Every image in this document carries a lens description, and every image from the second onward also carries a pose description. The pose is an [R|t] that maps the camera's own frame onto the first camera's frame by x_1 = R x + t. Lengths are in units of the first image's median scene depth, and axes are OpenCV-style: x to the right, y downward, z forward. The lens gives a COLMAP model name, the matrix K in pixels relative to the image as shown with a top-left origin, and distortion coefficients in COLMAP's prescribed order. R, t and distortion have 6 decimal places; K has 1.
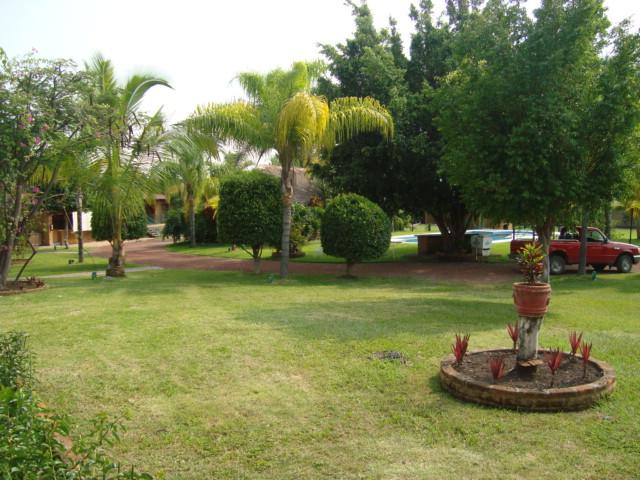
lens RADIAL K [[613.4, 0, 333.0], [0, 613.4, 239.9], [0, 0, 1]] dist [-0.211183, 0.241429]
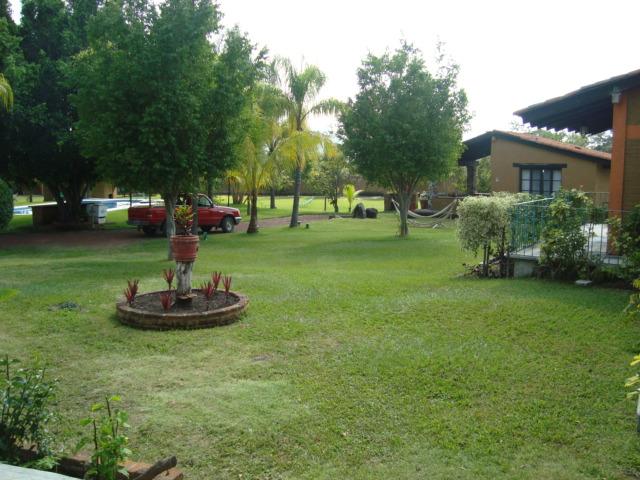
lens RADIAL K [[613.4, 0, 333.0], [0, 613.4, 239.9], [0, 0, 1]] dist [-0.211183, 0.241429]
pose [[0.796532, -0.058437, 0.601765, -0.116498], [0.027238, 0.997776, 0.060839, 0.005787], [-0.603982, -0.032069, 0.796352, -0.138431]]
